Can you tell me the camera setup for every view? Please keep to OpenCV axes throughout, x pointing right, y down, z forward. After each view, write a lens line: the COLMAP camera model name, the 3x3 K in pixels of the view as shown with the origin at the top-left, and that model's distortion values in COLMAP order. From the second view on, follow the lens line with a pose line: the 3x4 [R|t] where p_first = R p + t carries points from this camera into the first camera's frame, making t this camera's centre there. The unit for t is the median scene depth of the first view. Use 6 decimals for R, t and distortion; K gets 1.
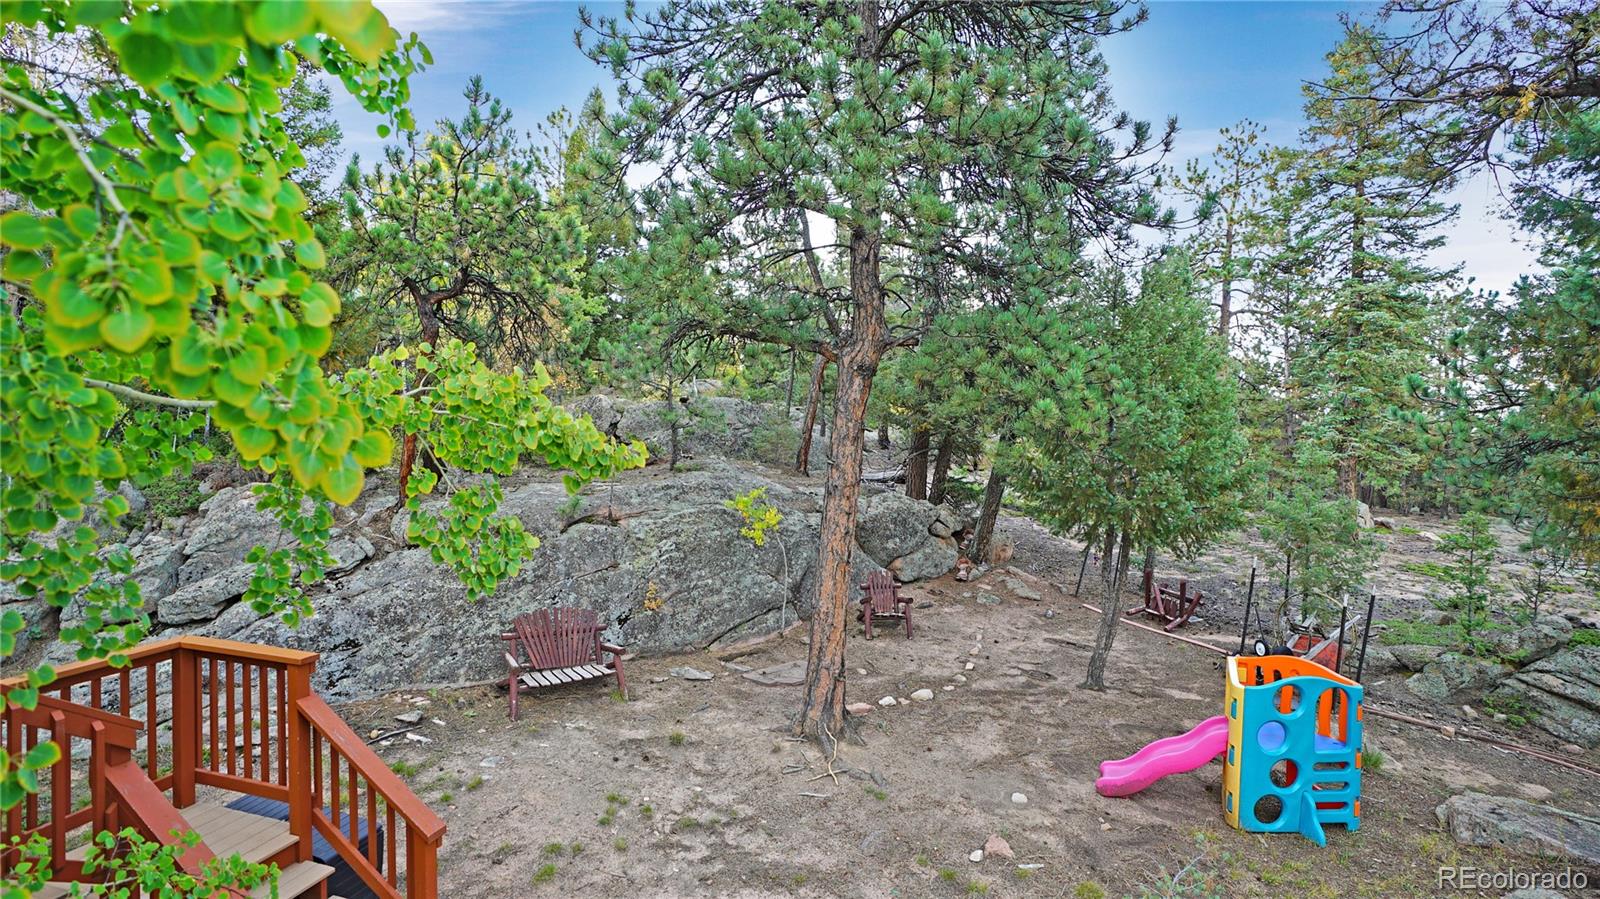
lens RADIAL K [[754.9, 0, 795.0], [0, 754.9, 435.7], [0, 0, 1]] dist [-0.063337, 0.026805]
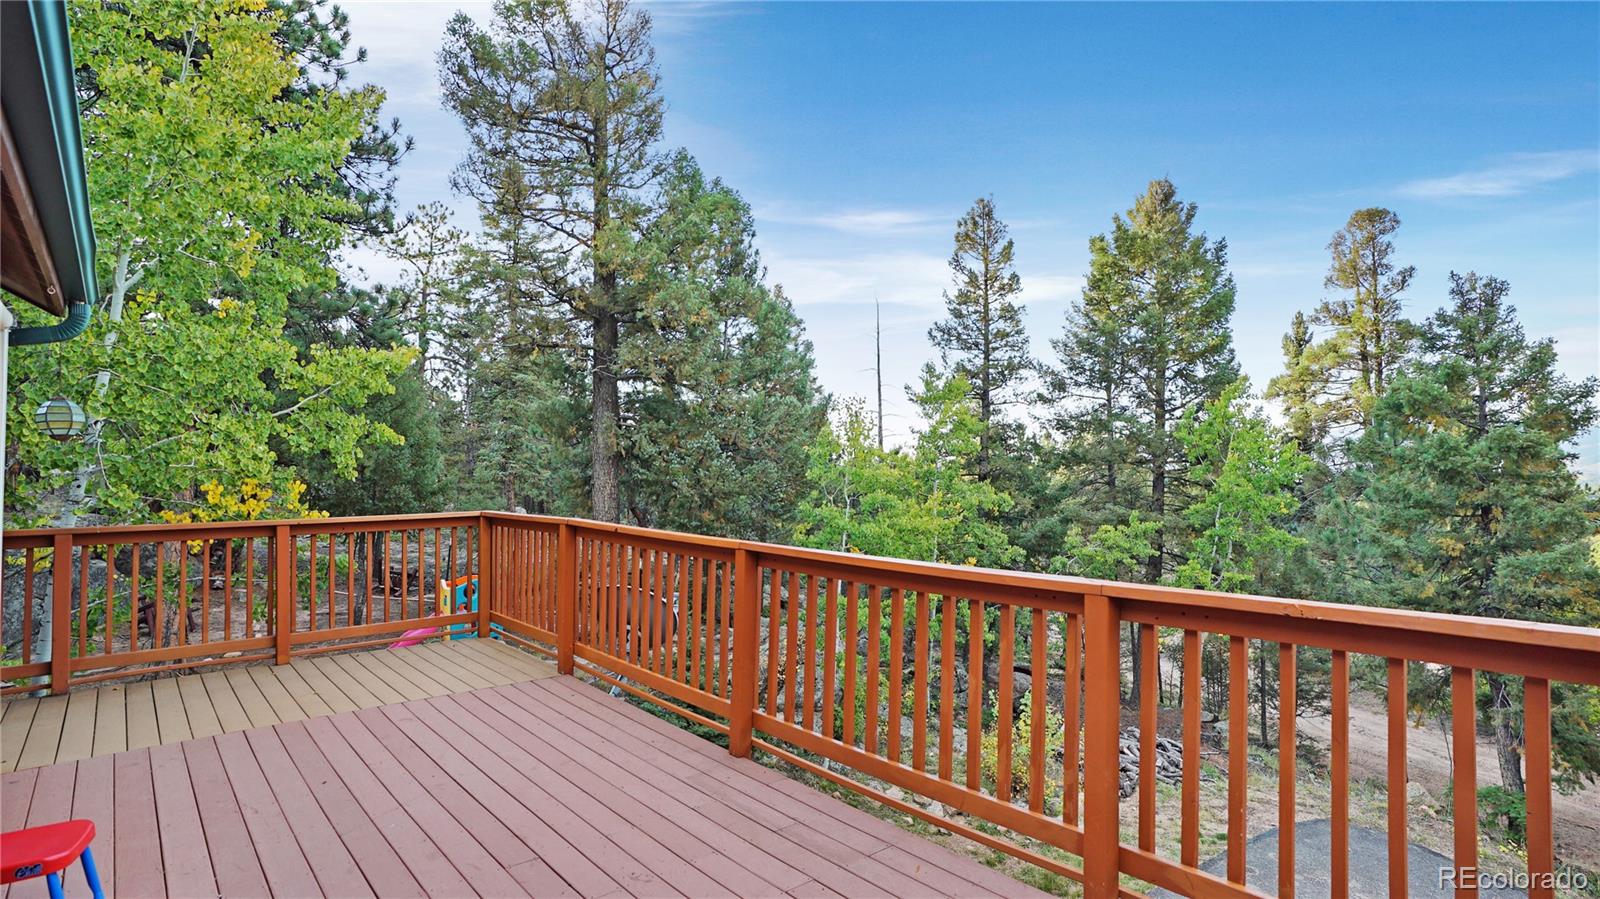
lens RADIAL K [[884.4, 0, 798.2], [0, 884.4, 448.4], [0, 0, 1]] dist [-0.002325, -0.000424]
pose [[0.589084, -0.007593, 0.808036, -0.278265], [0.015186, 0.999883, -0.001676, -0.008639], [-0.807929, 0.013258, 0.589131, -0.428772]]
